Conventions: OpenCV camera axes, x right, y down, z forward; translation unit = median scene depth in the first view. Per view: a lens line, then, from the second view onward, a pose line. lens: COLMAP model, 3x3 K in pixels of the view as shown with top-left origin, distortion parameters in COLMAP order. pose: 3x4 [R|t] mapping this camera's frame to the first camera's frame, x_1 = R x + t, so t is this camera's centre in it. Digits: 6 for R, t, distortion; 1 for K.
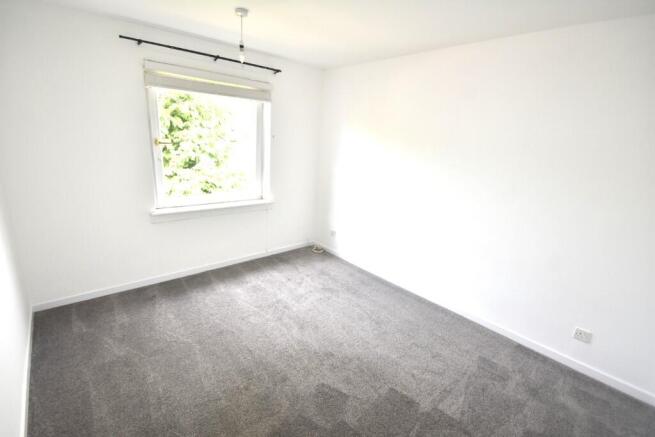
lens RADIAL K [[305.1, 0, 318.8], [0, 305.1, 220.3], [0, 0, 1]] dist [-0.001981, -0.001304]
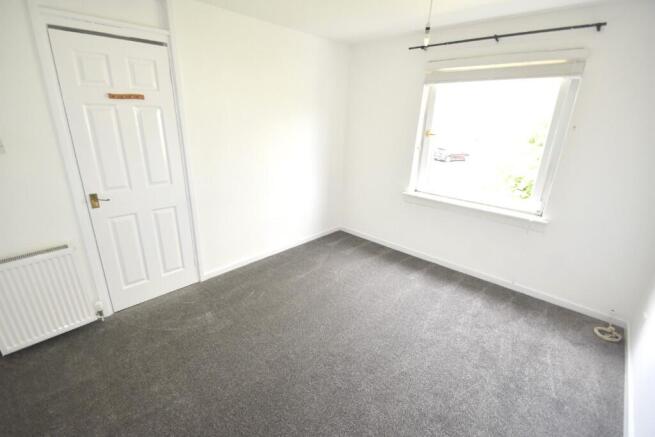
lens RADIAL K [[305.1, 0, 318.8], [0, 305.1, 220.3], [0, 0, 1]] dist [-0.001981, -0.001304]
pose [[0.090506, 0.269293, -0.958796, 0.537772], [-0.288451, 0.928568, 0.233575, -0.091525], [0.953208, 0.255426, 0.161719, 0.452300]]
